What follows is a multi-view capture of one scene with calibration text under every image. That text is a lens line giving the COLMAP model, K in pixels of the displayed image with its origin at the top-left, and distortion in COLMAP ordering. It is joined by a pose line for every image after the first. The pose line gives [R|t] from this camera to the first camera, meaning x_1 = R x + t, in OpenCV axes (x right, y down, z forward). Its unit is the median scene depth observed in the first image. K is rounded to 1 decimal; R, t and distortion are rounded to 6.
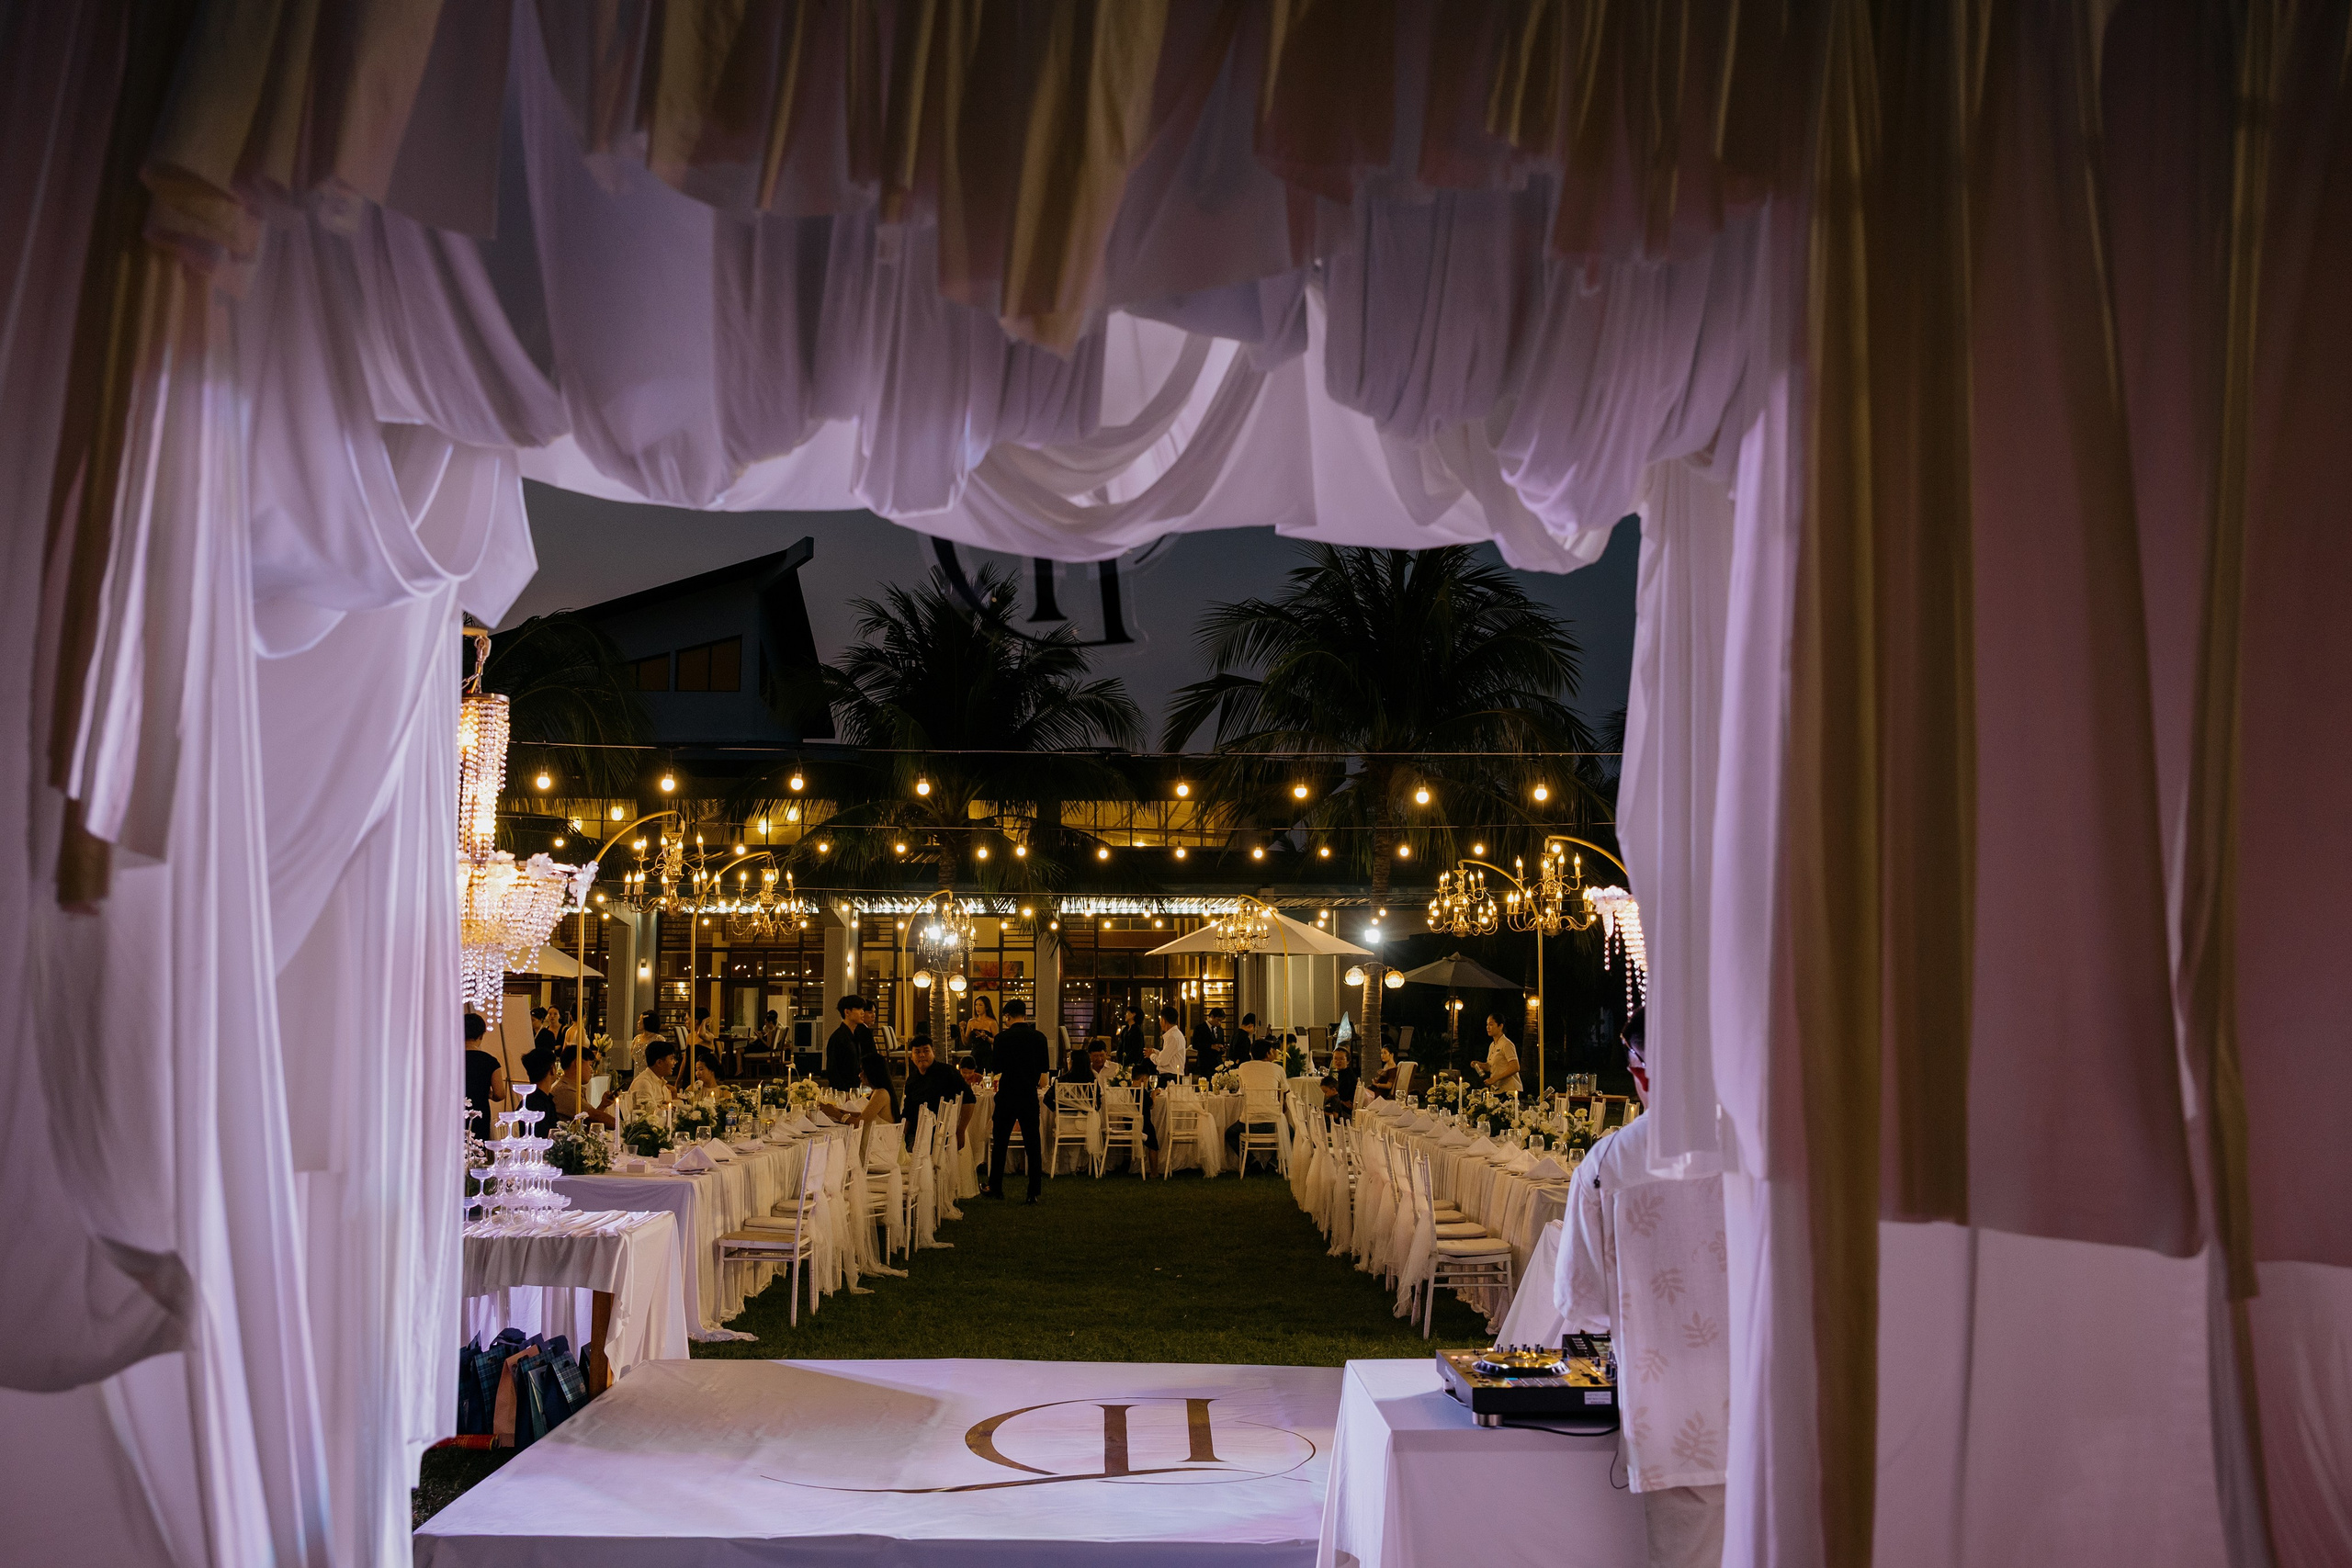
lens RADIAL K [[2019.5, 0, 1155.0], [0, 2019.5, 797.9], [0, 0, 1]] dist [0.006096, 0.001174]
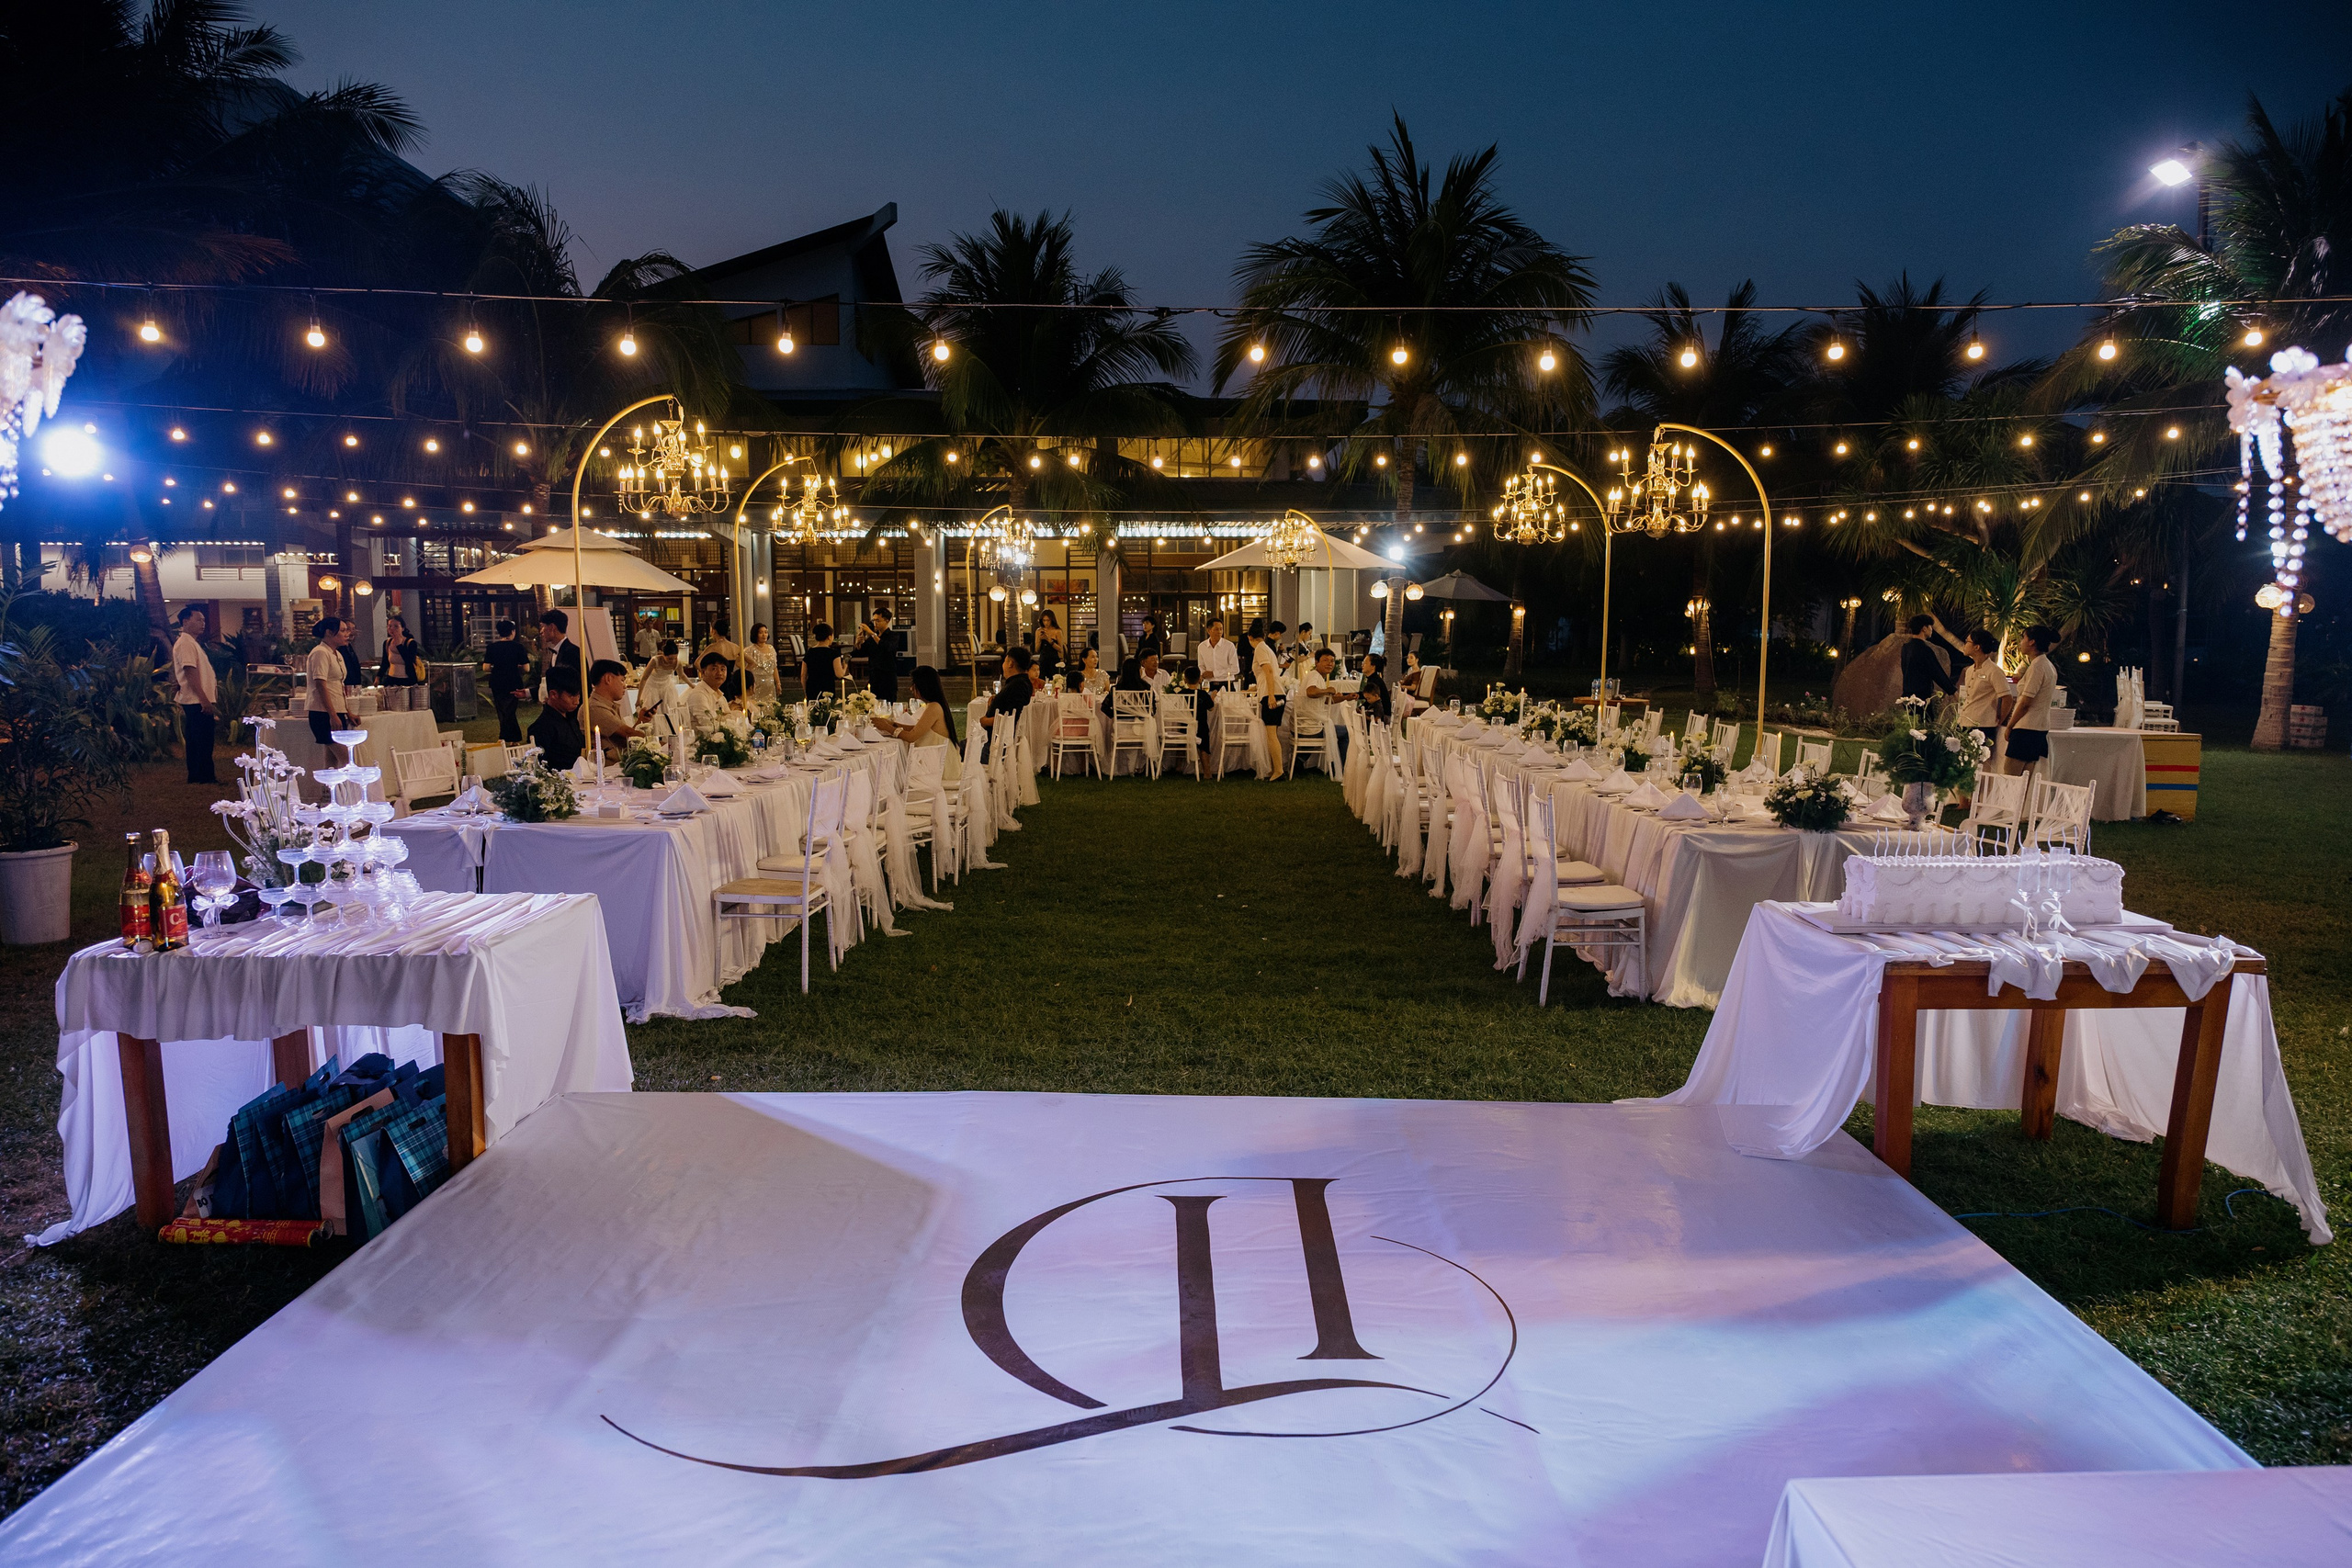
lens RADIAL K [[1577.1, 0, 1183.6], [0, 1577.1, 795.8], [0, 0, 1]] dist [-0.003240, 0.012331]
pose [[0.999970, -0.001988, -0.007454, -0.008306], [0.003541, 0.976711, 0.214528, 0.023551], [0.006854, -0.214548, 0.976689, 0.231361]]
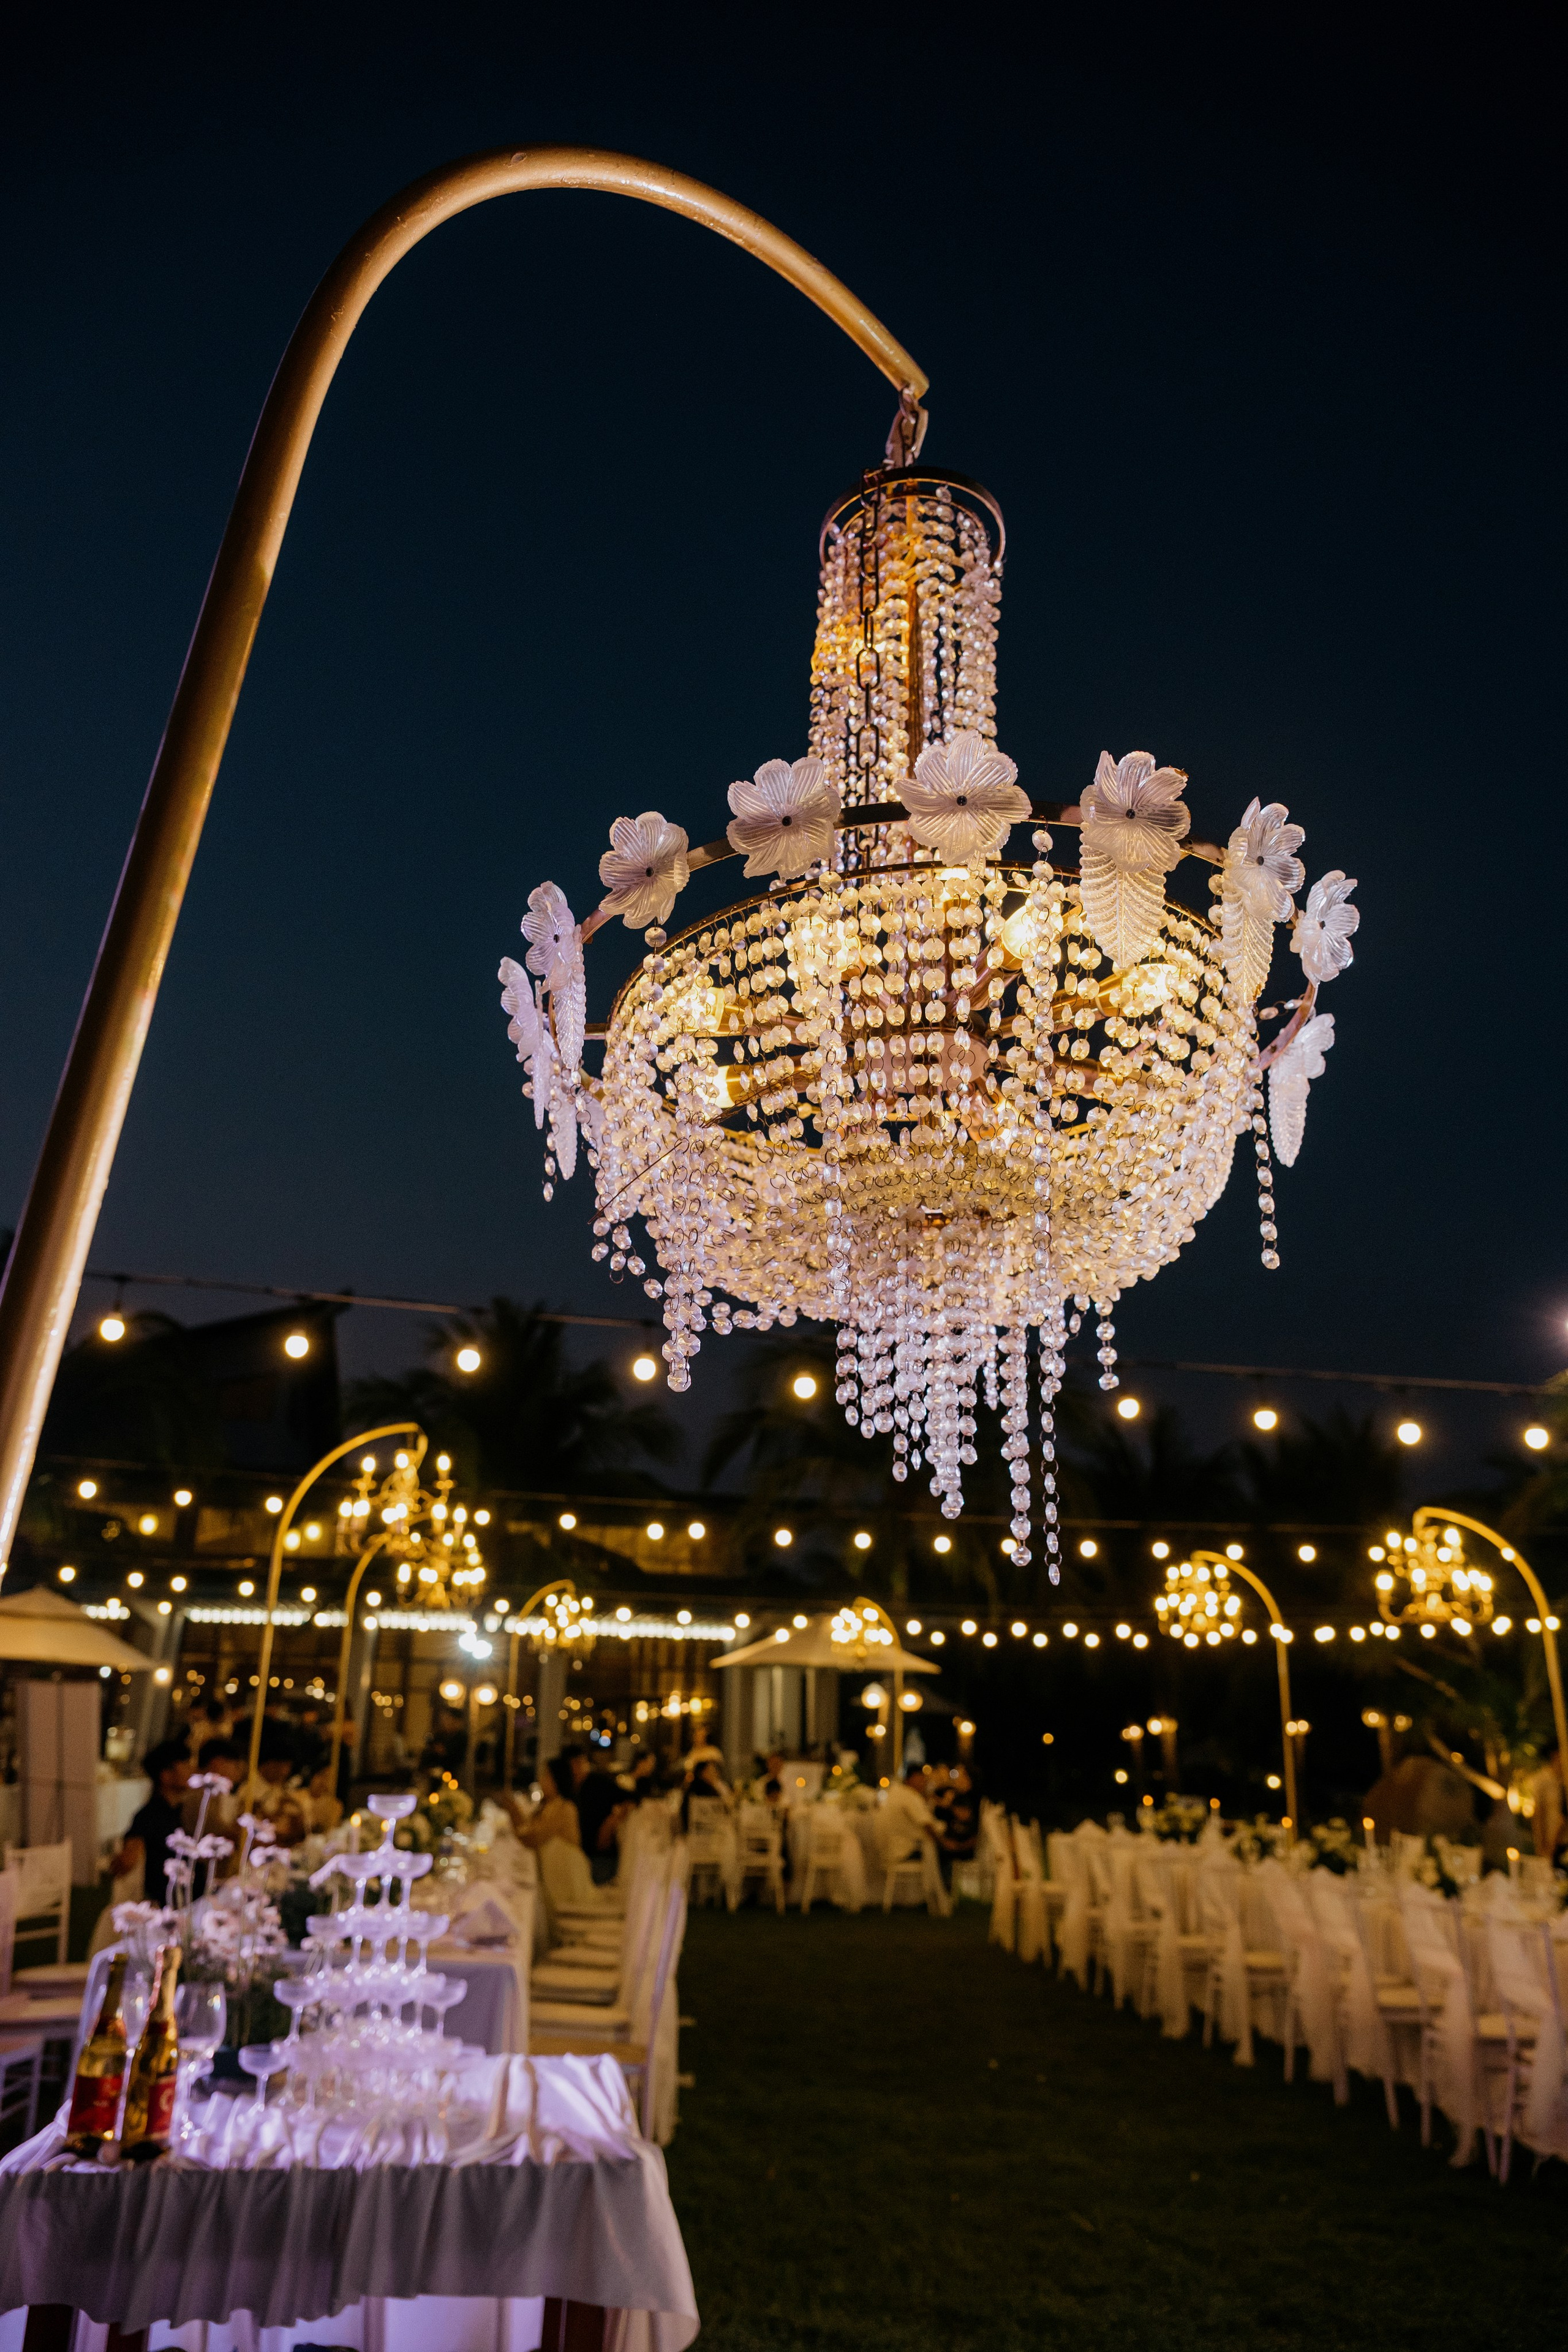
lens RADIAL K [[1577.2, 0, 791.1], [0, 1577.2, 1191.0], [0, 0, 1]] dist [-0.003240, 0.012331]
pose [[0.989562, 0.066872, 0.127656, -0.138100], [-0.036397, 0.973075, -0.227598, 0.040746], [-0.139439, 0.220576, 0.965351, 0.288656]]
